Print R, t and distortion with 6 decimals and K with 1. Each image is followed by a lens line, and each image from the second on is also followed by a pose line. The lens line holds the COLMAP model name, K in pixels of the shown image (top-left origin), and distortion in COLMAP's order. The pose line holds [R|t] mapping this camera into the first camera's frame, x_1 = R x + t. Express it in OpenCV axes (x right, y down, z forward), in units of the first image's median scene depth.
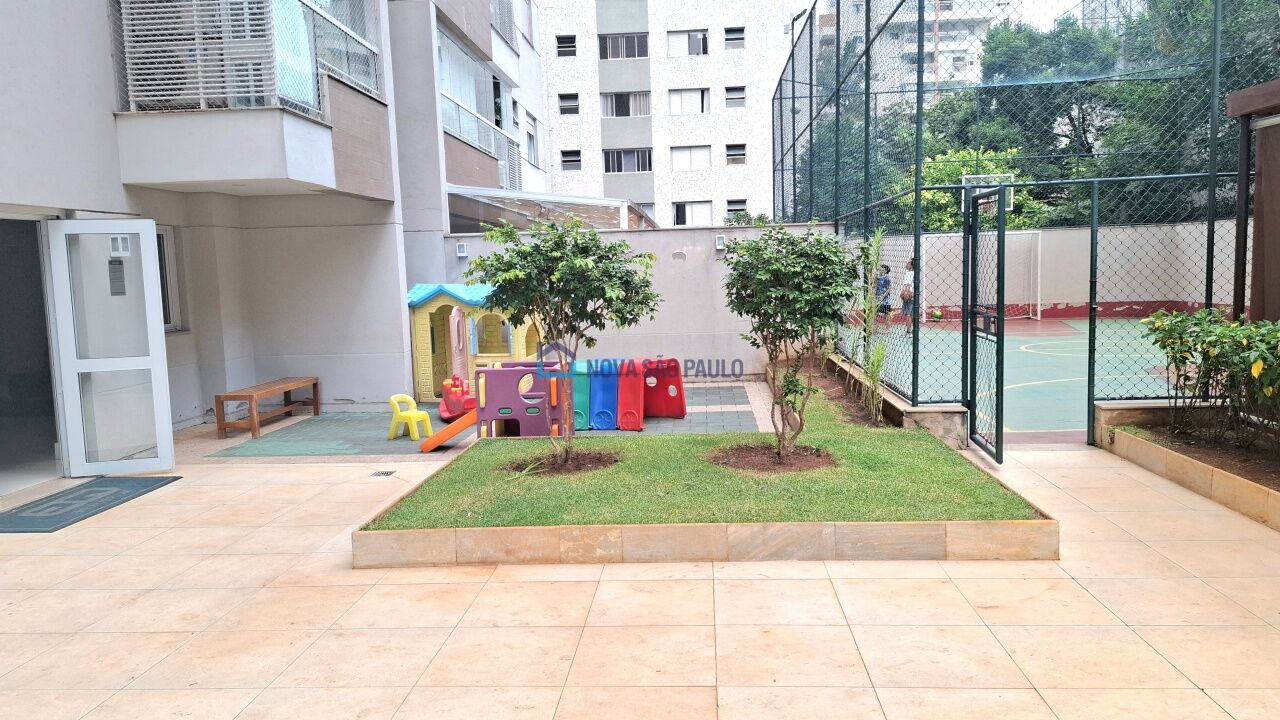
lens RADIAL K [[959.6, 0, 647.3], [0, 959.6, 364.5], [0, 0, 1]] dist [0.006378, -0.001454]
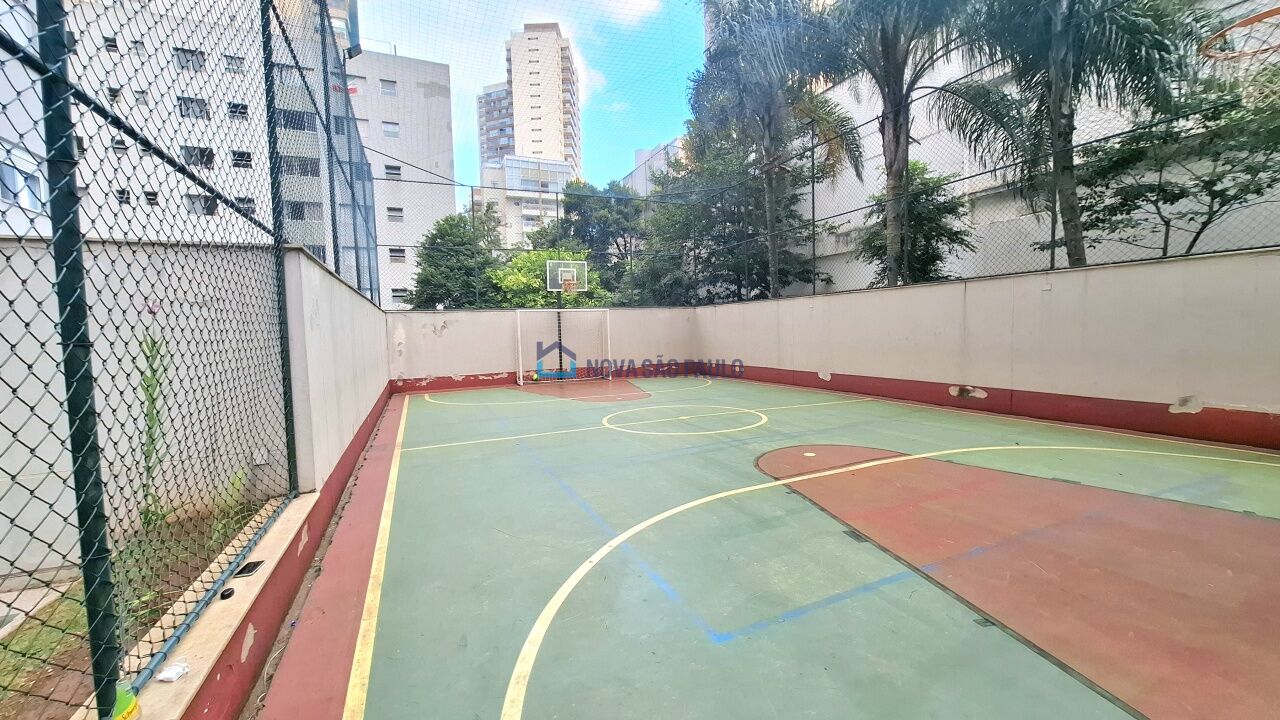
lens RADIAL K [[499.0, 0, 646.4], [0, 499.0, 357.3], [0, 0, 1]] dist [0.000264, 0.000015]
pose [[0.886454, -0.018641, 0.462440, 0.095456], [0.046250, 0.997755, -0.048438, -0.025968], [-0.460499, 0.064325, 0.885326, 0.257720]]
